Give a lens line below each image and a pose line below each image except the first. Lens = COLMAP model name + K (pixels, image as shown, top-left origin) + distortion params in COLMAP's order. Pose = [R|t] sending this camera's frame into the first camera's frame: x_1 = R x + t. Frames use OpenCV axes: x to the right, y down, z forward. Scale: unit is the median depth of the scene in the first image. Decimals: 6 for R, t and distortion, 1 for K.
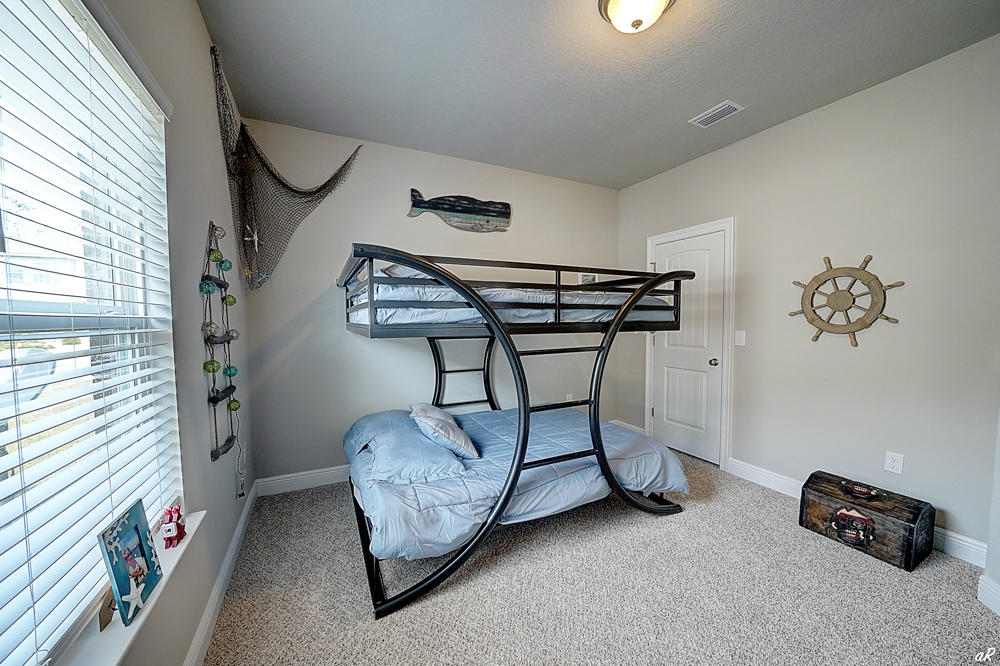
lens RADIAL K [[360.0, 0, 499.9], [0, 360.0, 338.4], [0, 0, 1]] dist [-0.023805, 0.000106]
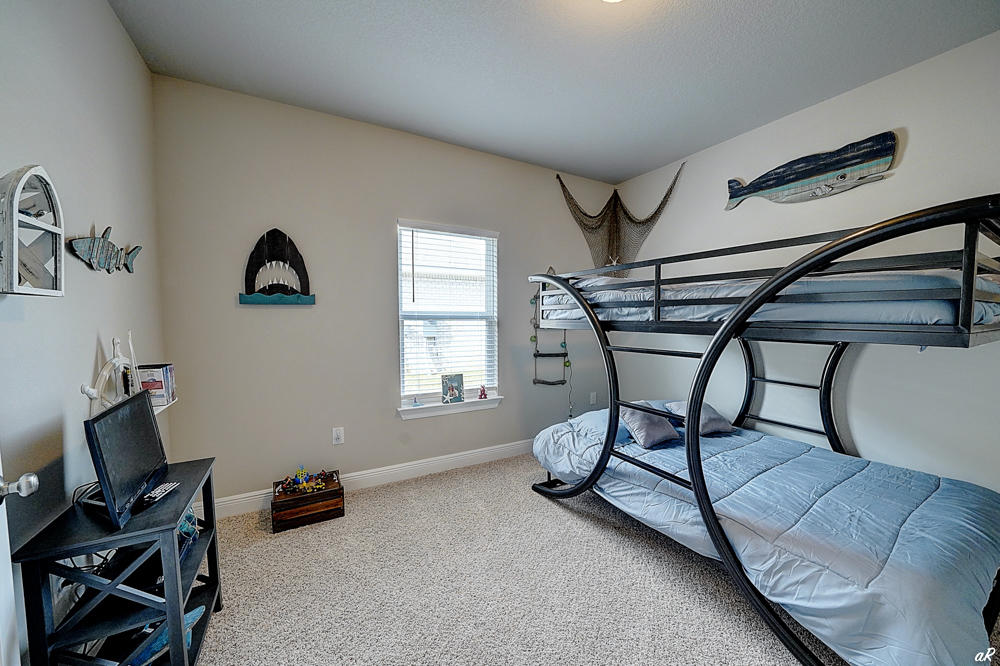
lens RADIAL K [[360.0, 0, 499.9], [0, 360.0, 338.4], [0, 0, 1]] dist [-0.023805, 0.000106]
pose [[0.058558, 0.062582, -0.996320, 1.006547], [-0.055577, 0.996690, 0.059339, -0.030291], [0.996736, 0.051898, 0.061842, 0.520161]]
